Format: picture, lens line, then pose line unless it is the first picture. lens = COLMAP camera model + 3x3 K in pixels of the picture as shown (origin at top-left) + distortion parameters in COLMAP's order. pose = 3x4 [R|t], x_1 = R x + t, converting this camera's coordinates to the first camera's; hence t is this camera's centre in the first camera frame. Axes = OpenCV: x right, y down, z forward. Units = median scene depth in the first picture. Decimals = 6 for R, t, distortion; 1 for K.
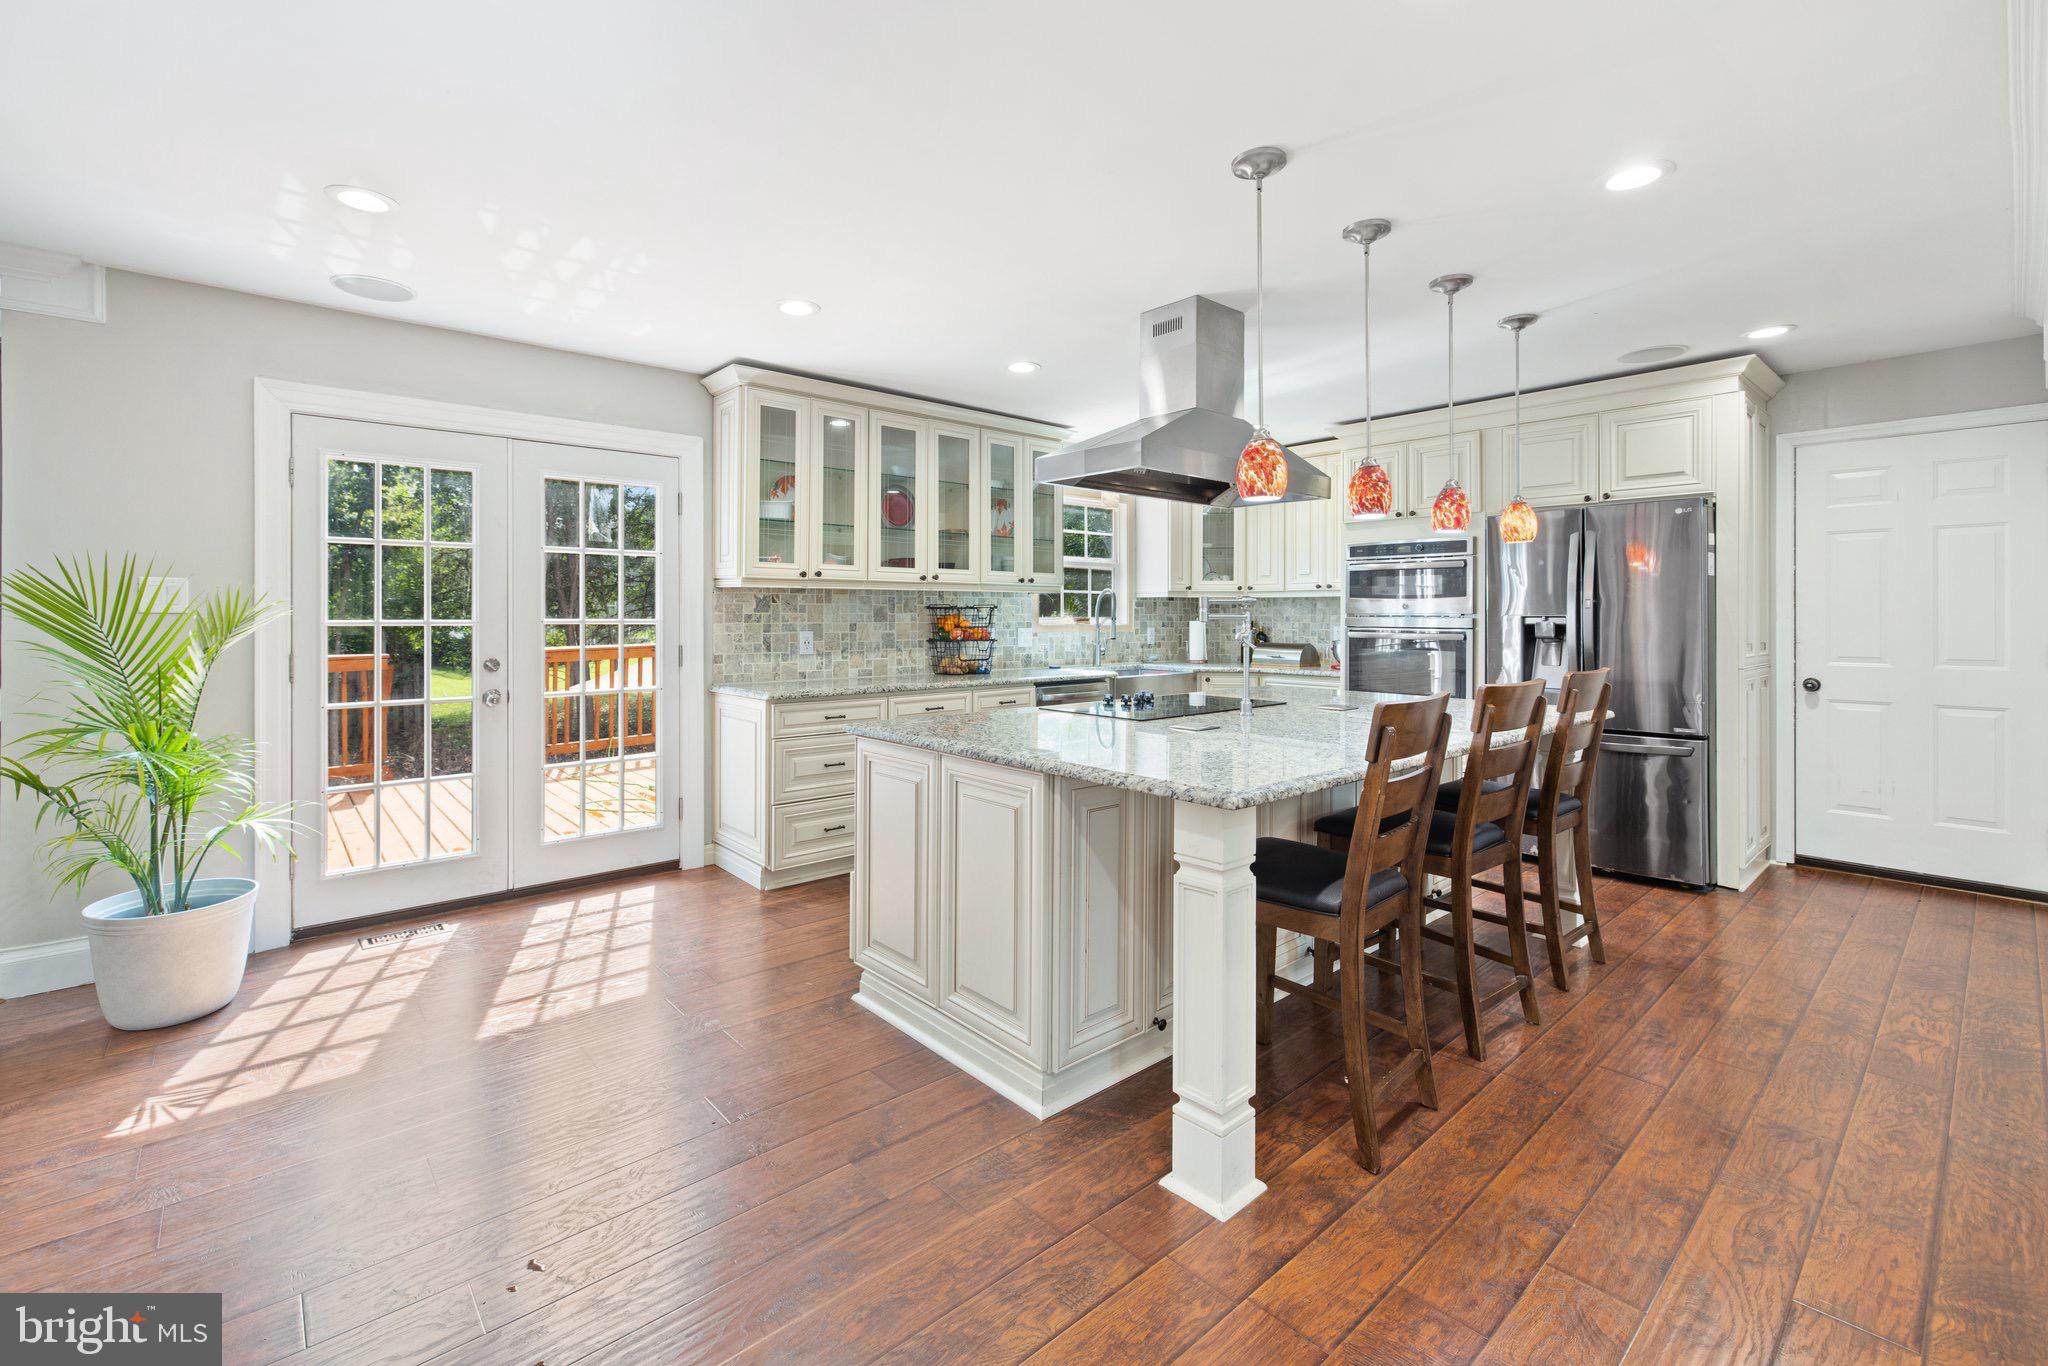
lens RADIAL K [[877.4, 0, 970.6], [0, 877.4, 617.2], [0, 0, 1]] dist [0.002866, -0.000739]
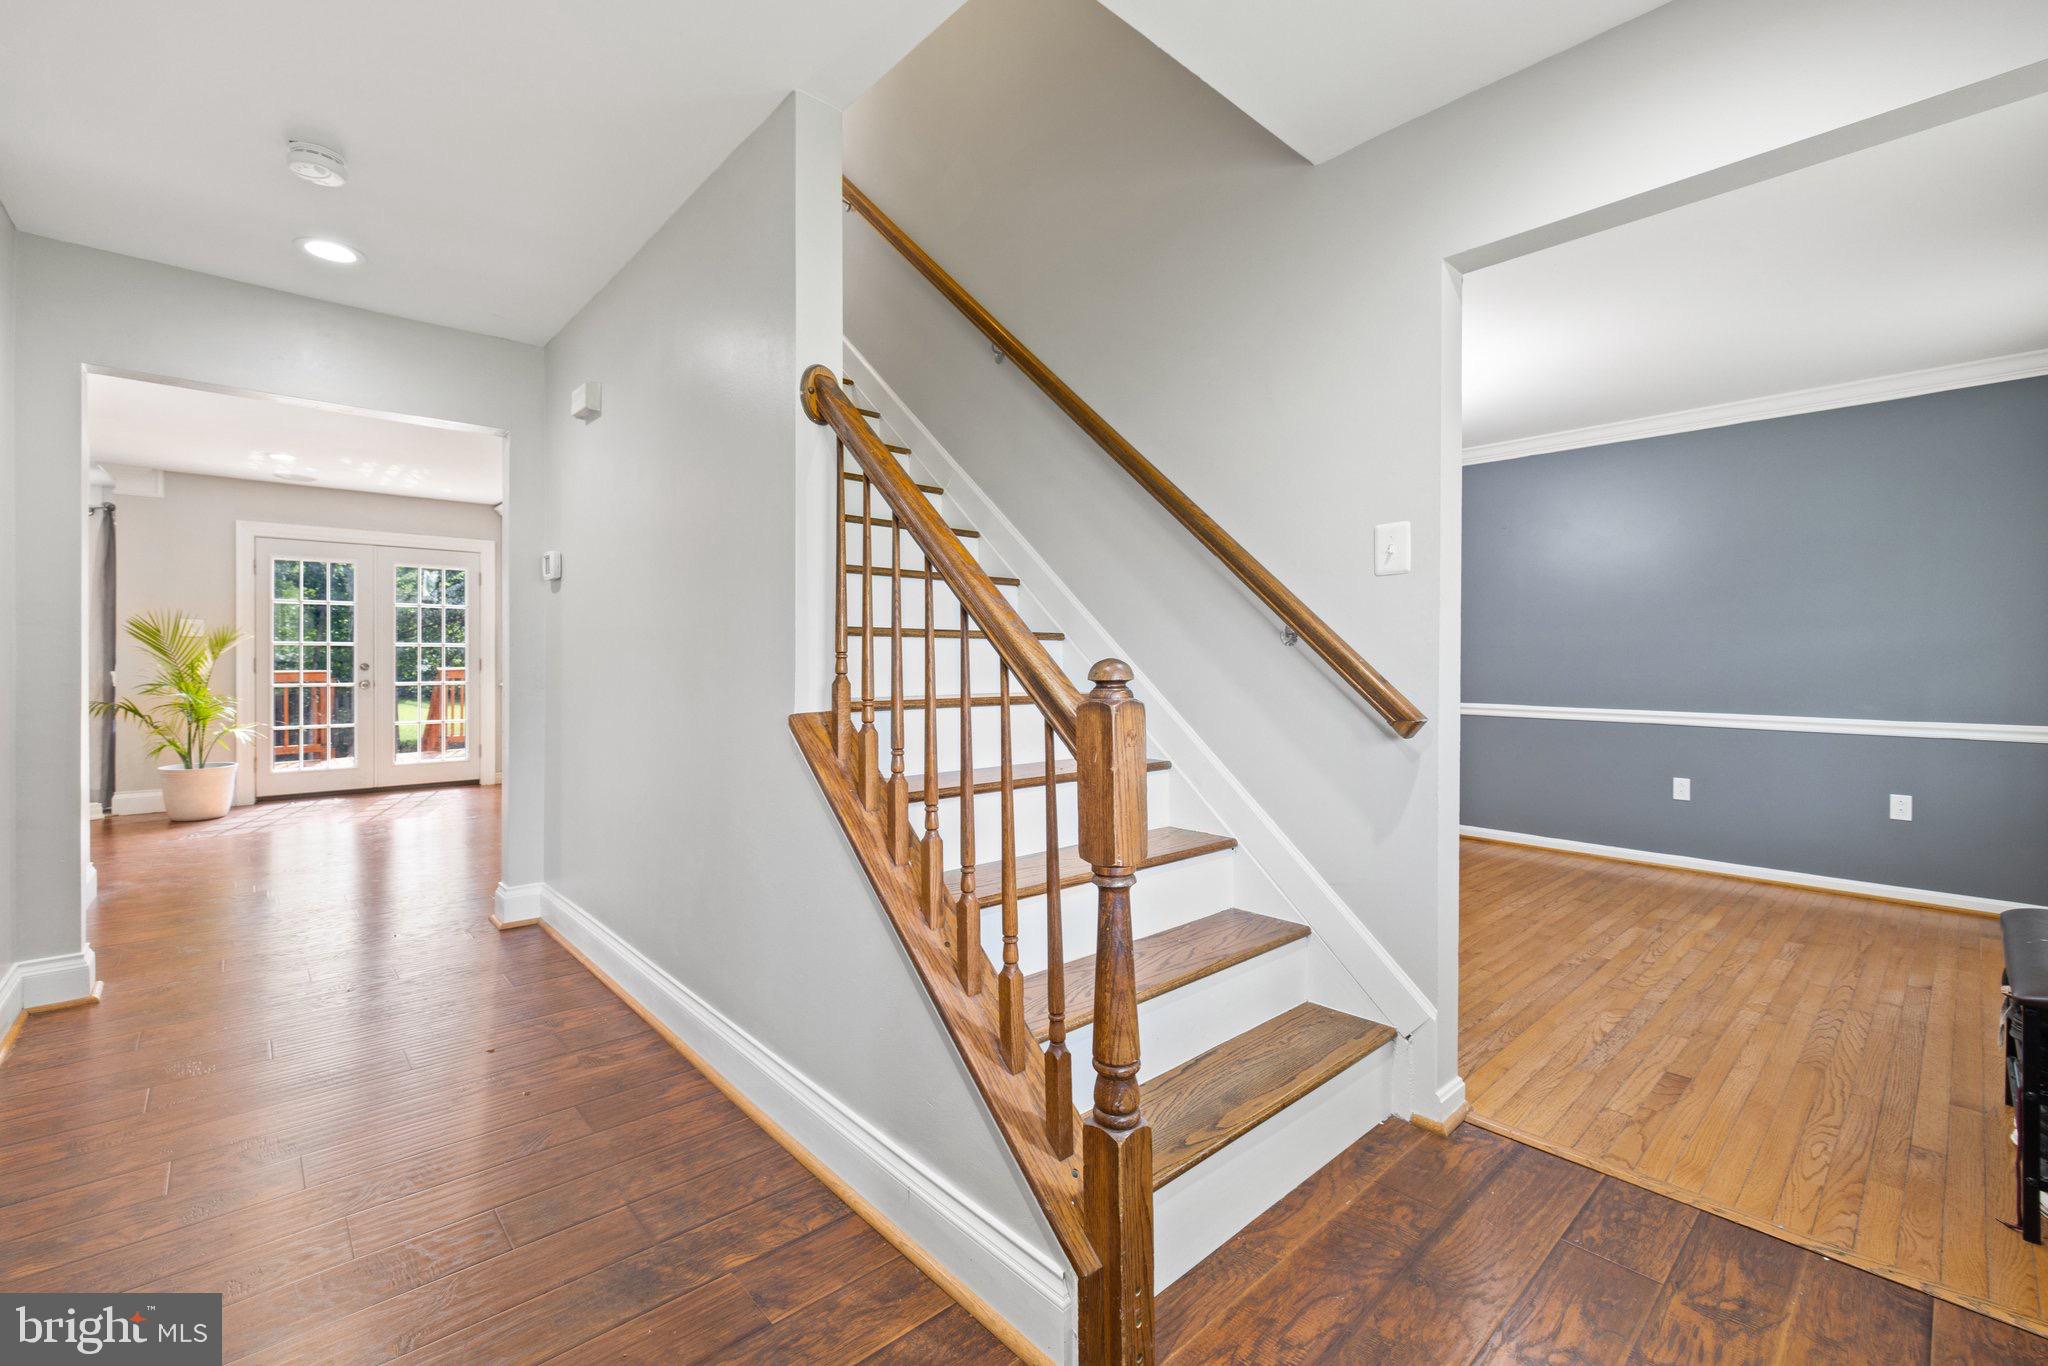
lens RADIAL K [[877.4, 0, 979.8], [0, 877.4, 667.7], [0, 0, 1]] dist [0.002866, -0.000739]
pose [[0.999950, 0.004792, 0.008723, 0.661136], [-0.004878, 0.999940, 0.009859, 0.028042], [-0.008675, -0.009901, 0.999913, -0.780707]]
